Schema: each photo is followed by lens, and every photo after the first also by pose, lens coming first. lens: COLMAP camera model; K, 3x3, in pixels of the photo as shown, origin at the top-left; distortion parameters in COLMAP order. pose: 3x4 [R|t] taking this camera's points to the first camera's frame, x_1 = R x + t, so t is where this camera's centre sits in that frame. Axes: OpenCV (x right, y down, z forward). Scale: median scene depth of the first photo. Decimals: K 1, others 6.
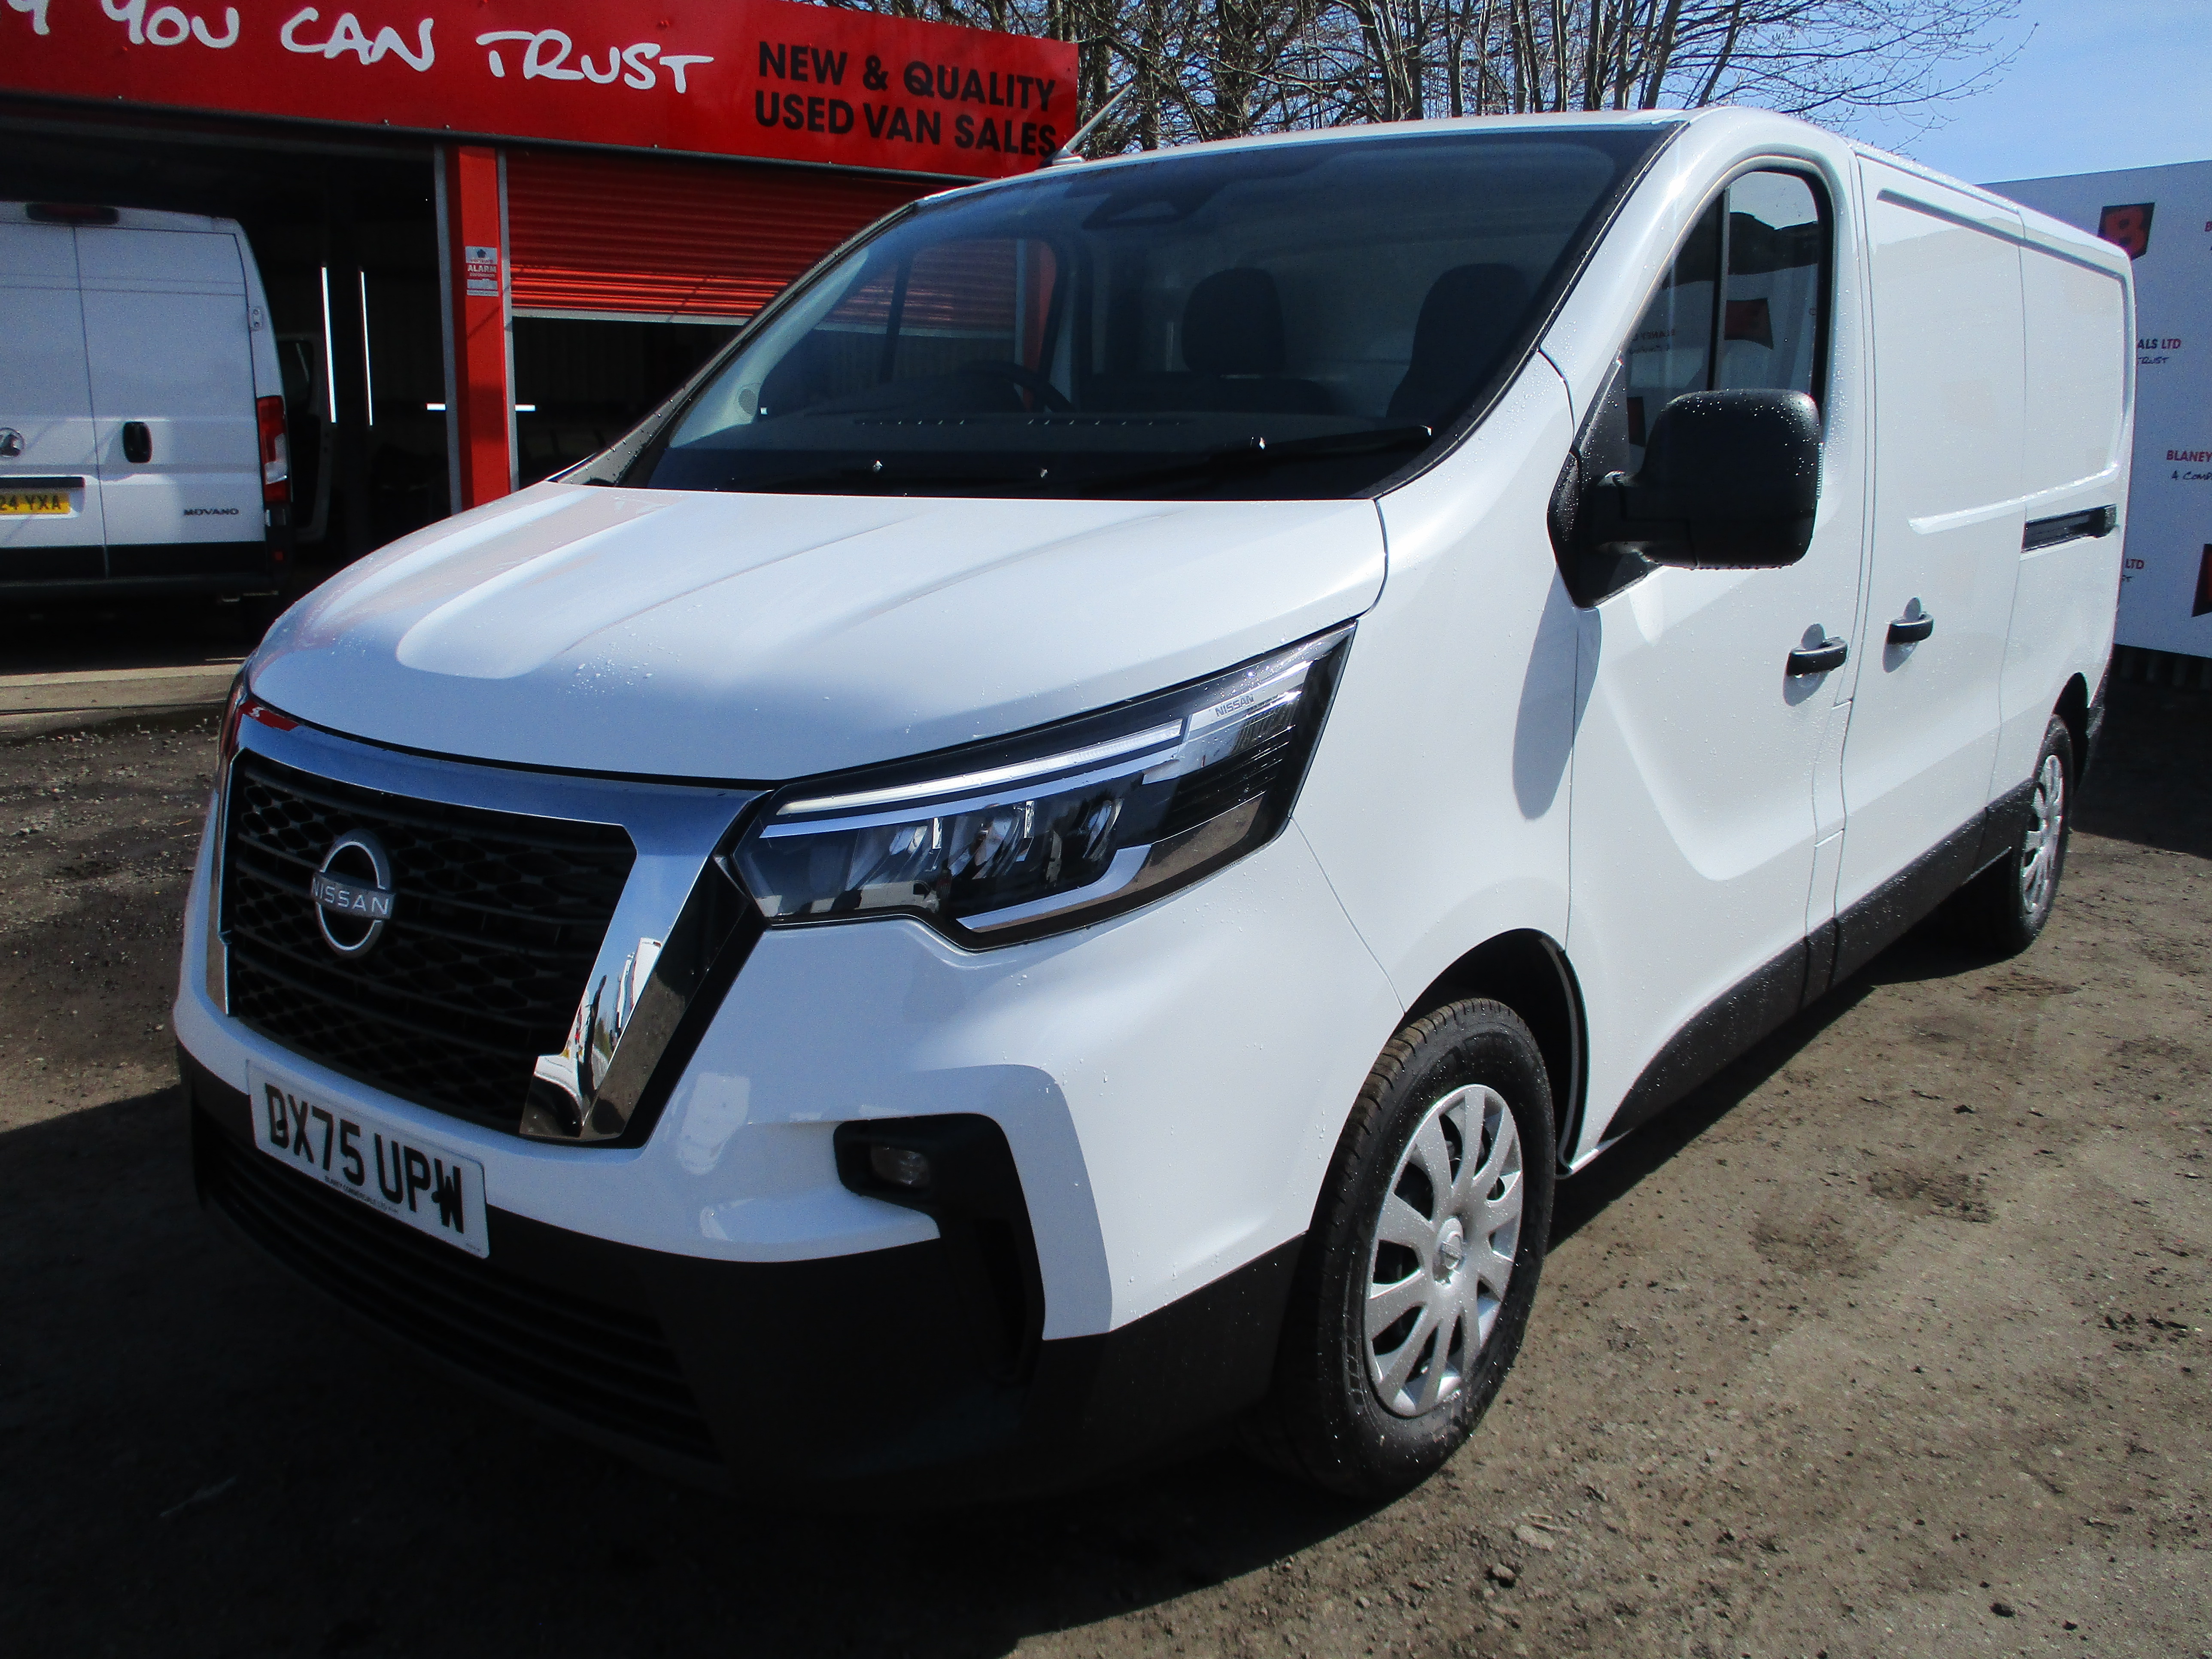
lens RADIAL K [[1838.4, 0, 1101.1], [0, 1838.4, 825.6], [0, 0, 1]] dist [-0.024481, 0.003324]
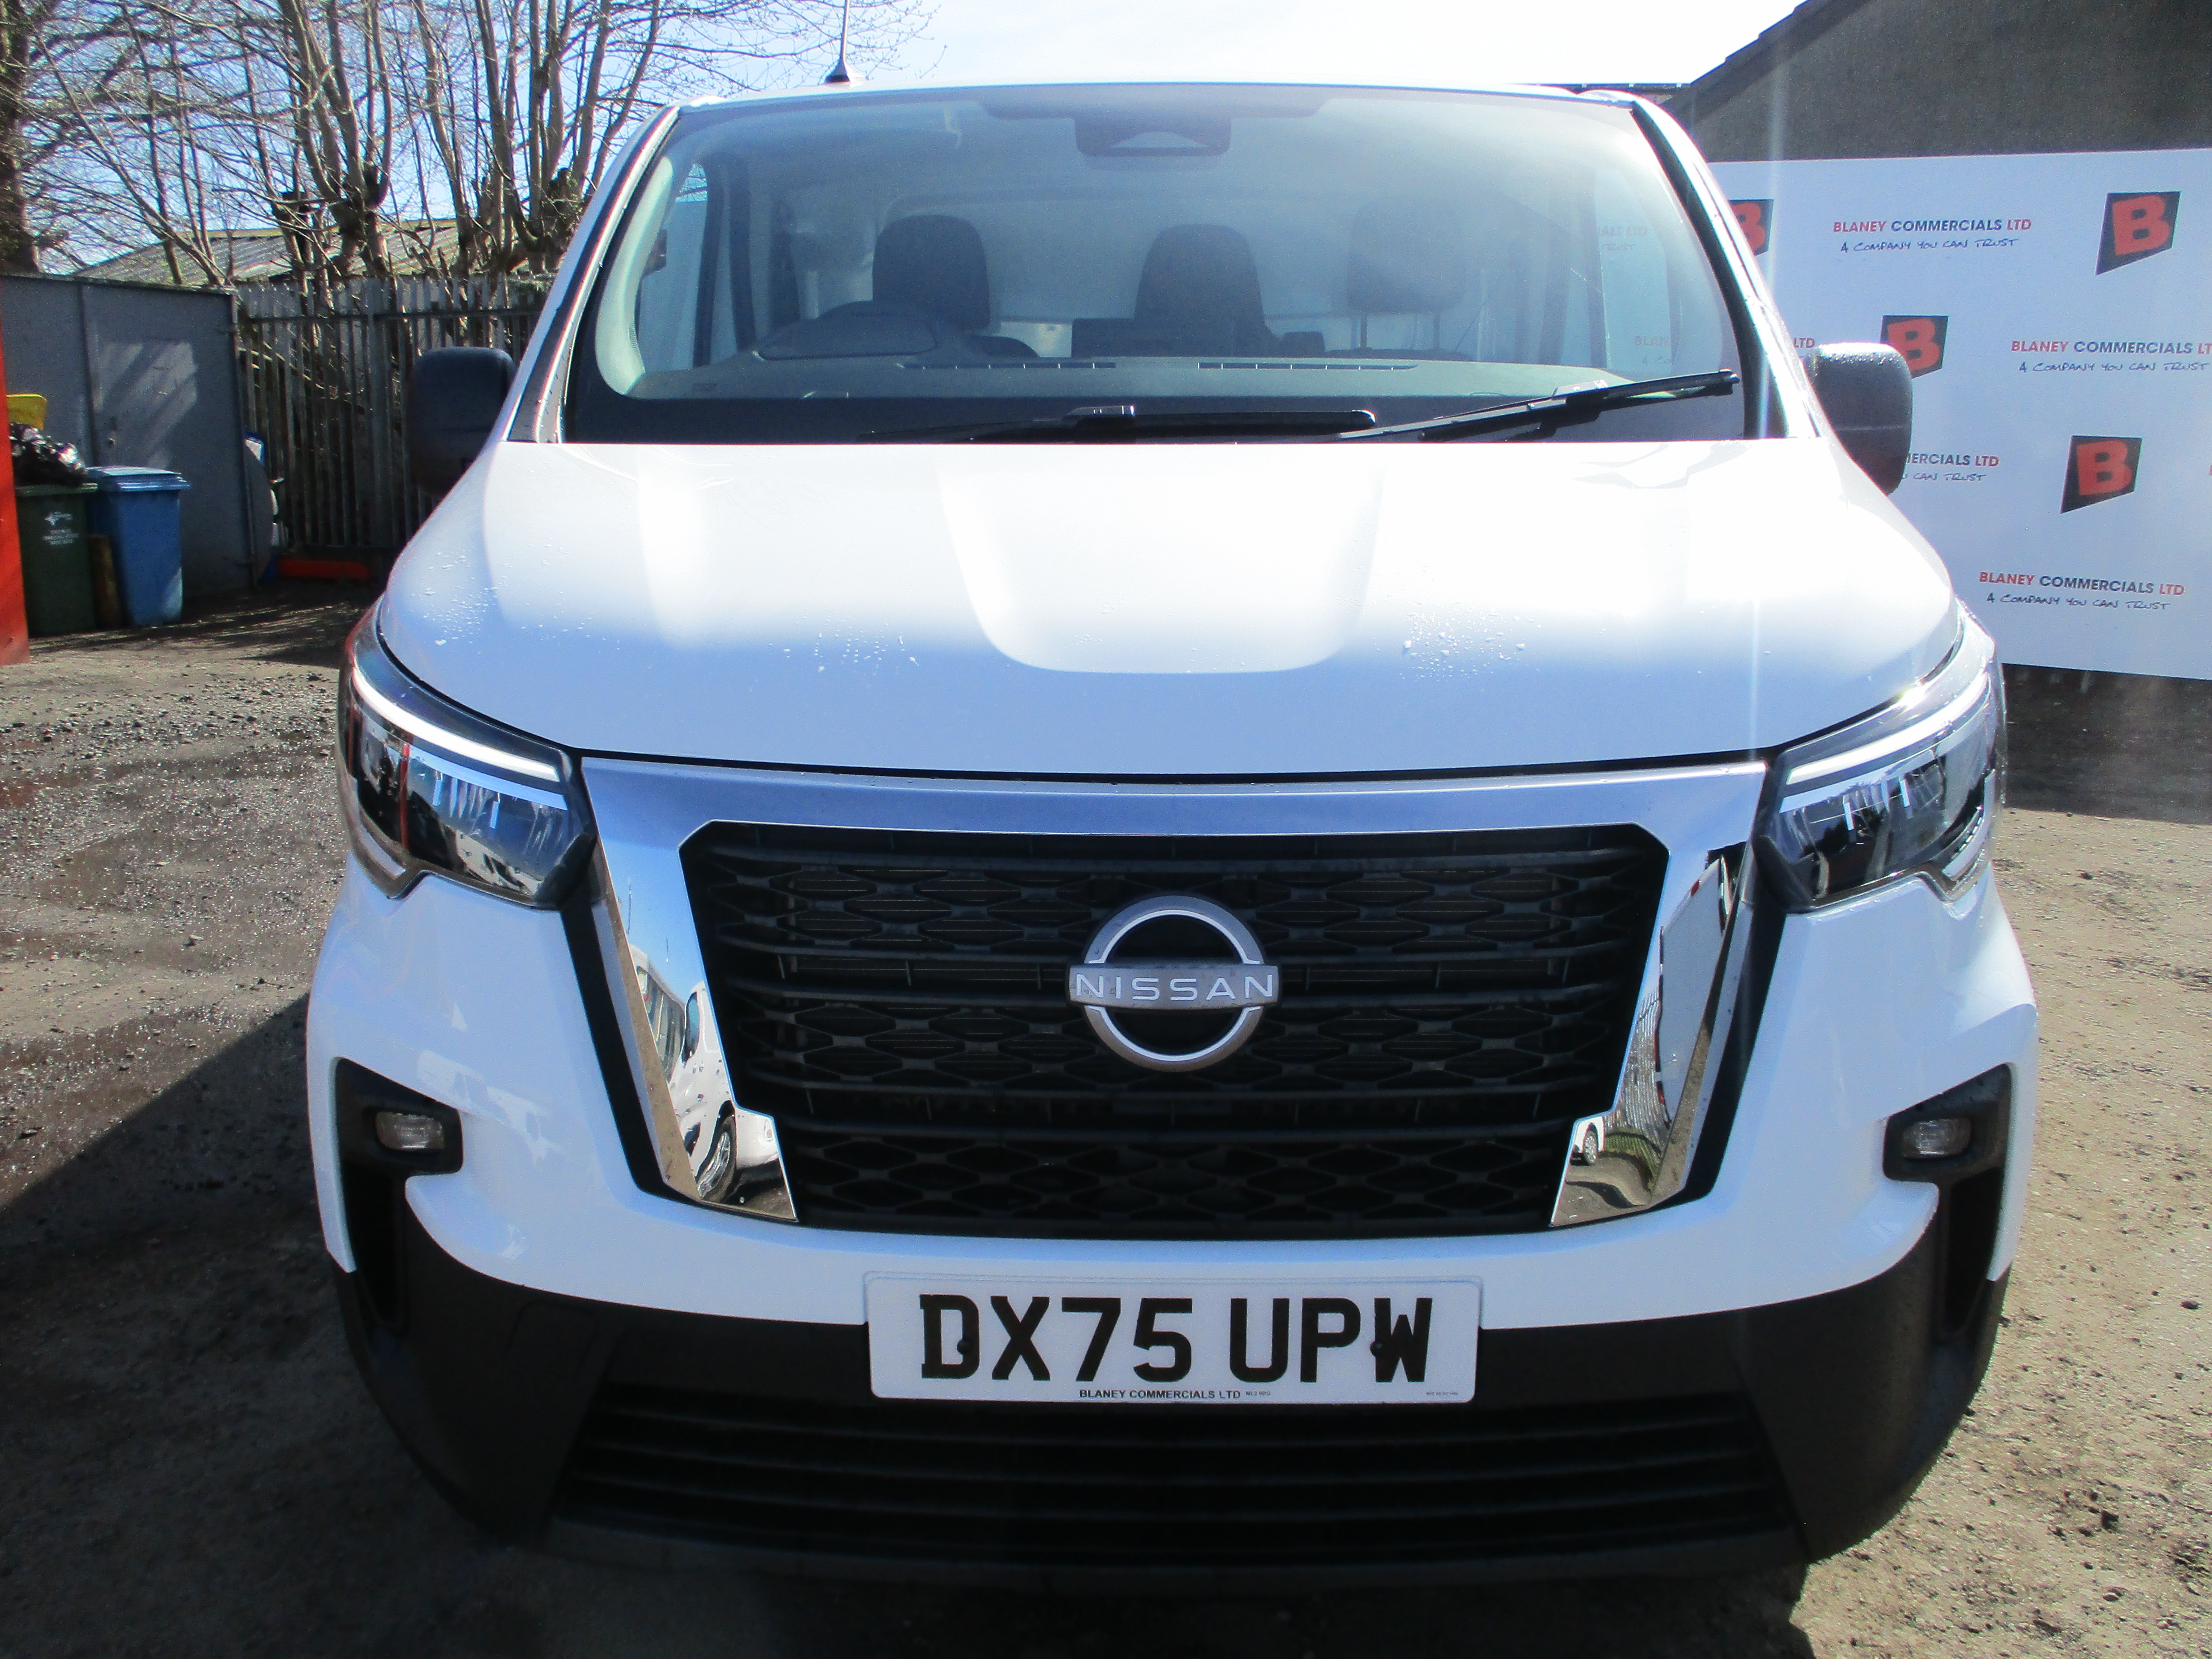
lens RADIAL K [[1838.4, 0, 1090.8], [0, 1838.4, 841.7], [0, 0, 1]] dist [-0.024481, 0.003324]
pose [[0.796171, -0.136433, 0.589489, -0.160758], [0.130481, 0.990038, 0.052909, -0.011301], [-0.590835, 0.034792, 0.806042, 0.081855]]
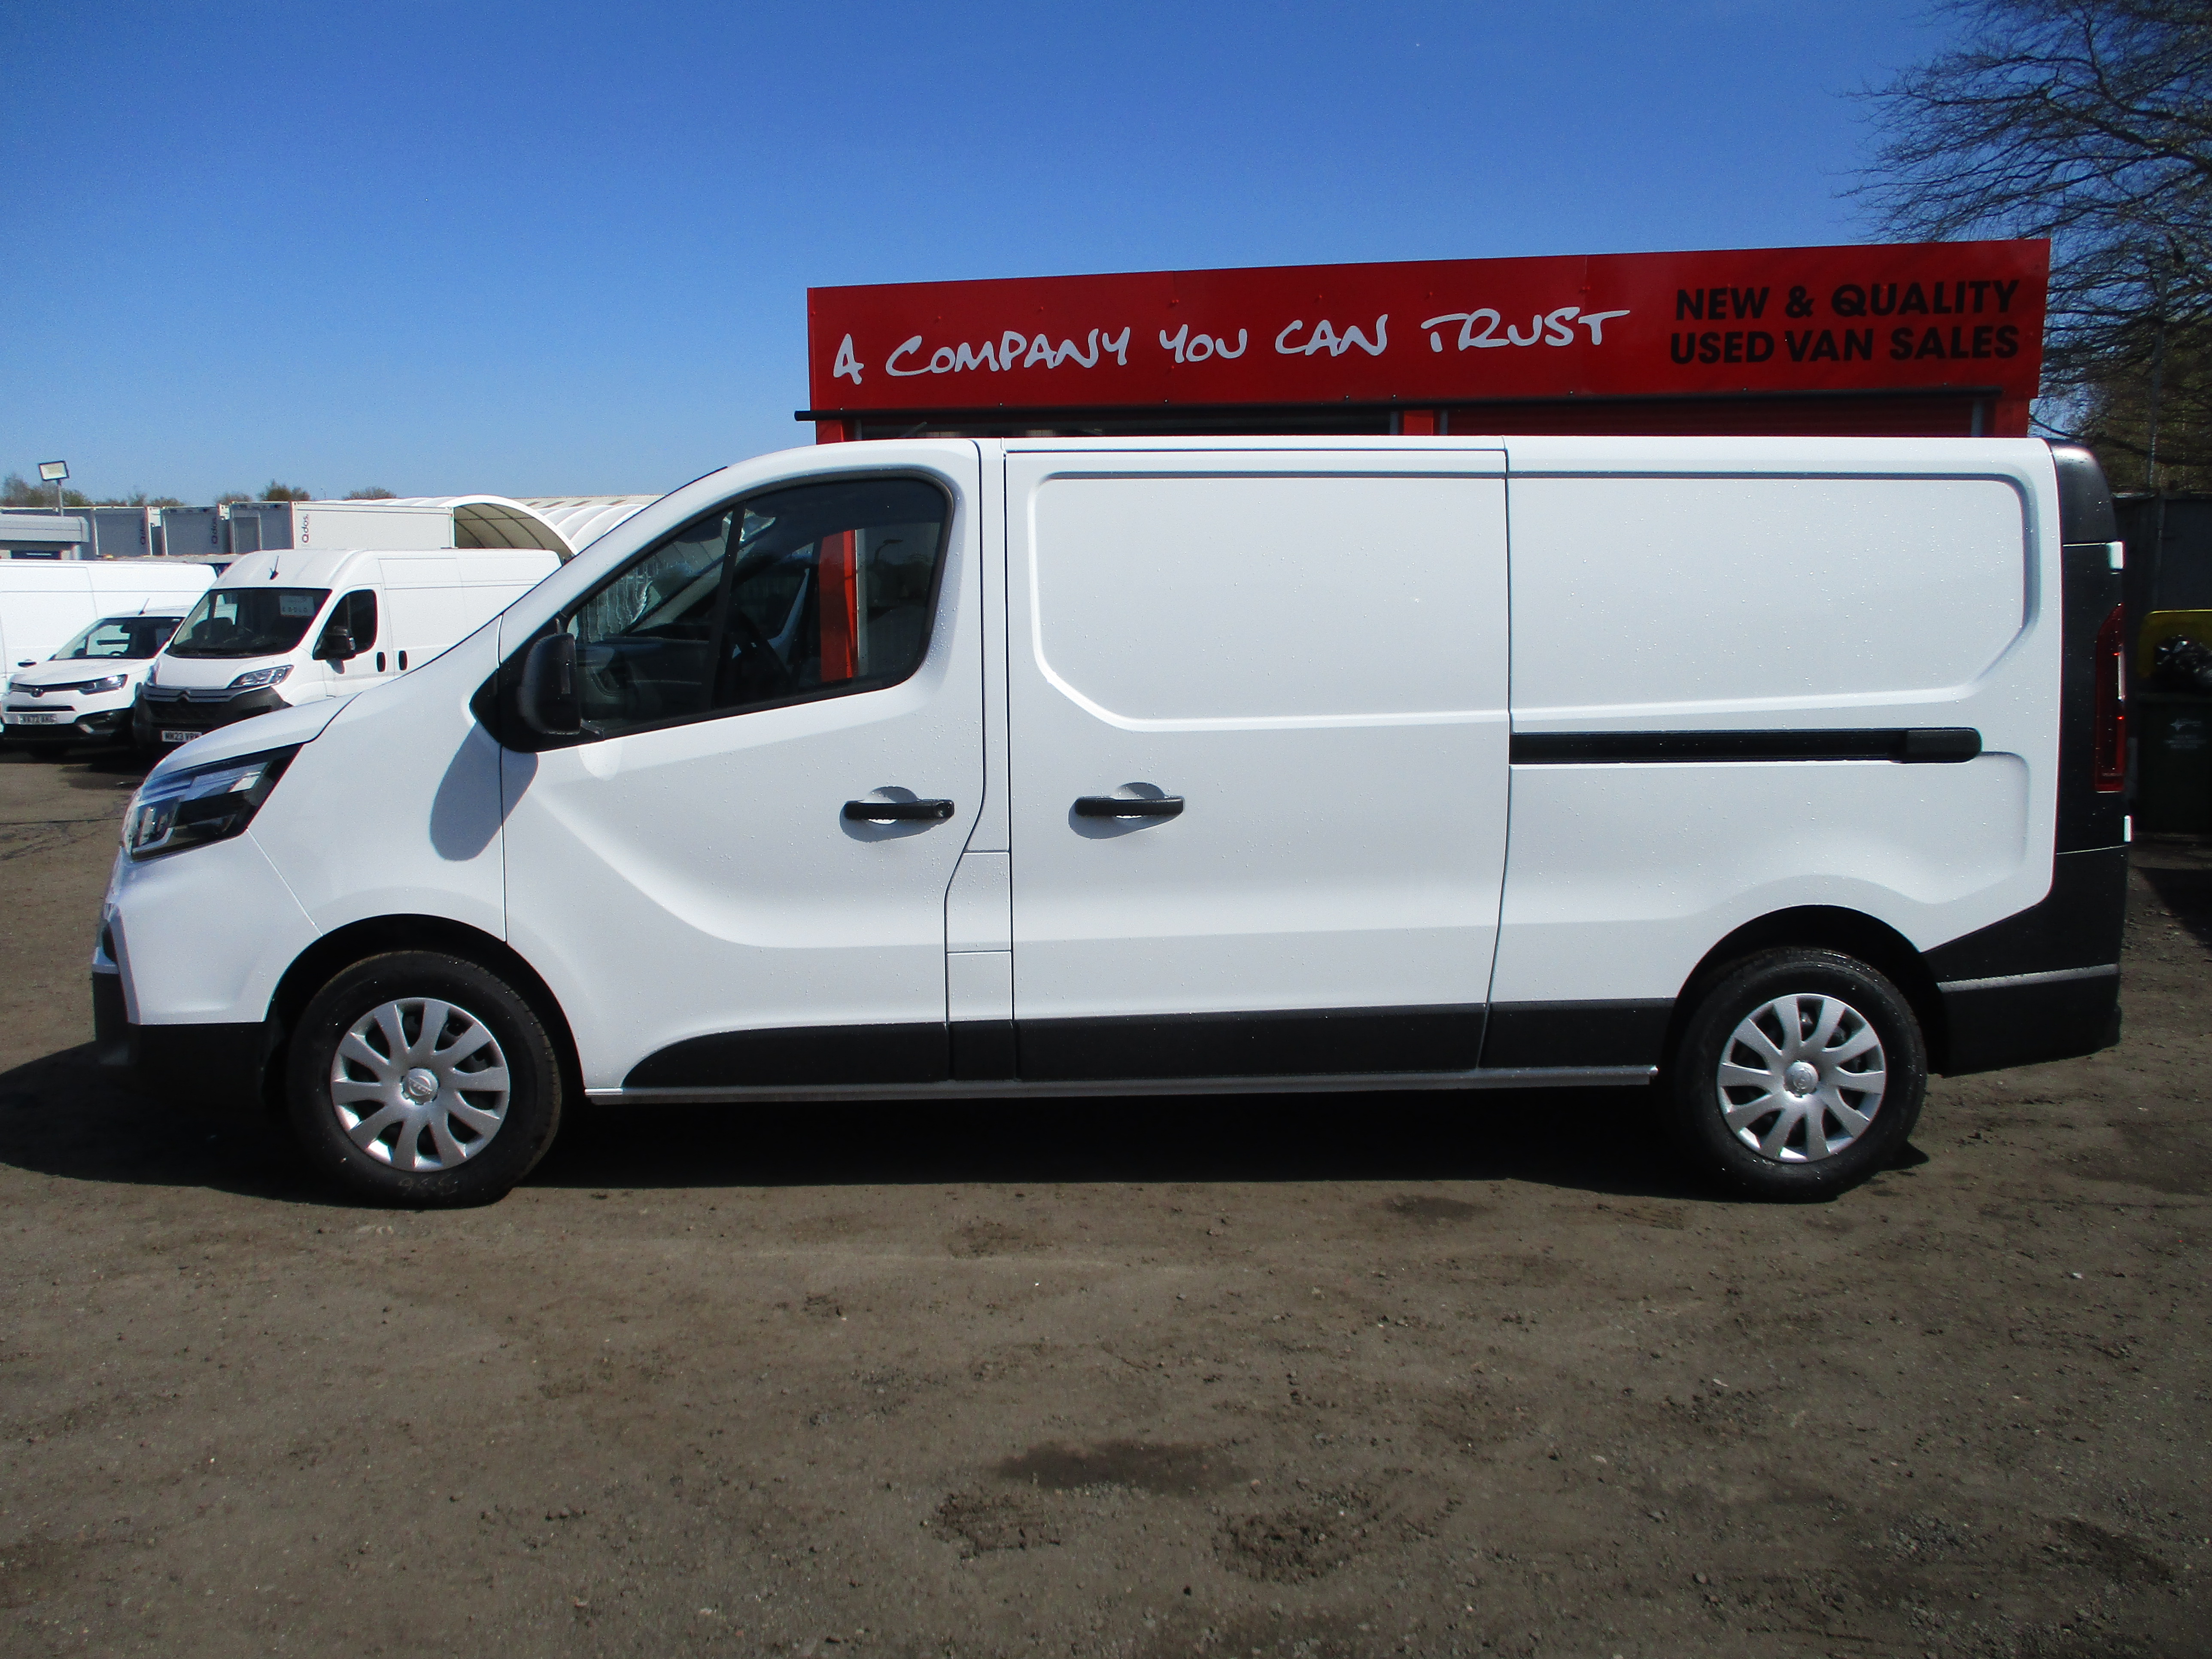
lens RADIAL K [[1838.4, 0, 1112.3], [0, 1838.4, 821.0], [0, 0, 1]] dist [-0.024481, 0.003324]
pose [[0.665708, 0.078302, -0.742093, 0.445154], [-0.155928, 0.987122, -0.035722, -0.017219], [0.729740, 0.139494, 0.669344, 0.050241]]
